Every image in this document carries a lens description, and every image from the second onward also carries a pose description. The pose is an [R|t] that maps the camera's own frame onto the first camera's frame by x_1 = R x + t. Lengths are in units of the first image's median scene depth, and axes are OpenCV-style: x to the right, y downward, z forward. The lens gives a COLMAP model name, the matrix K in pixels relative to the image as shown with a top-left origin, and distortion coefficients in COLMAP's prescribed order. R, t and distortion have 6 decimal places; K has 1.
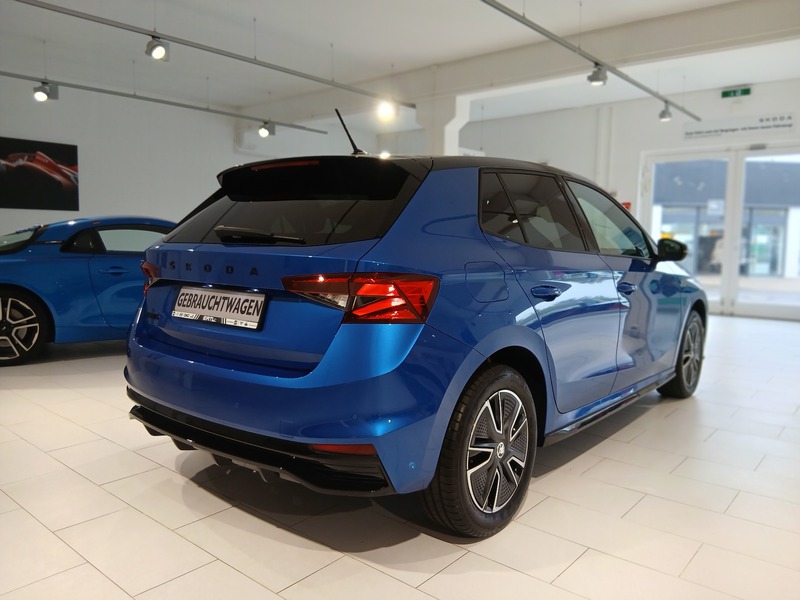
lens RADIAL K [[610.2, 0, 402.2], [0, 610.2, 297.6], [0, 0, 1]] dist [0.038893, -0.066033]
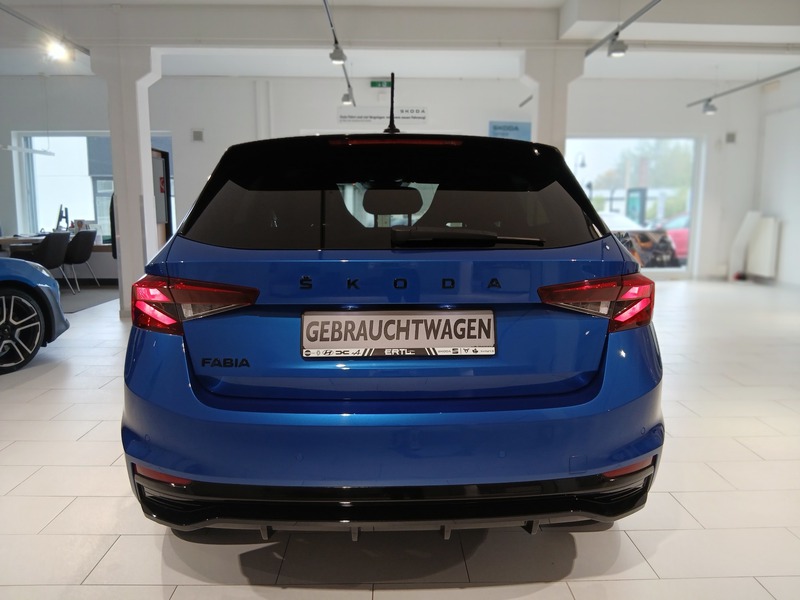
lens RADIAL K [[610.2, 0, 405.3], [0, 610.2, 300.1], [0, 0, 1]] dist [0.038893, -0.066033]
pose [[0.749460, -0.105345, 0.653615, -0.744937], [0.072349, 0.994379, 0.077308, -0.079409], [-0.658085, -0.010651, 0.752868, 0.422009]]
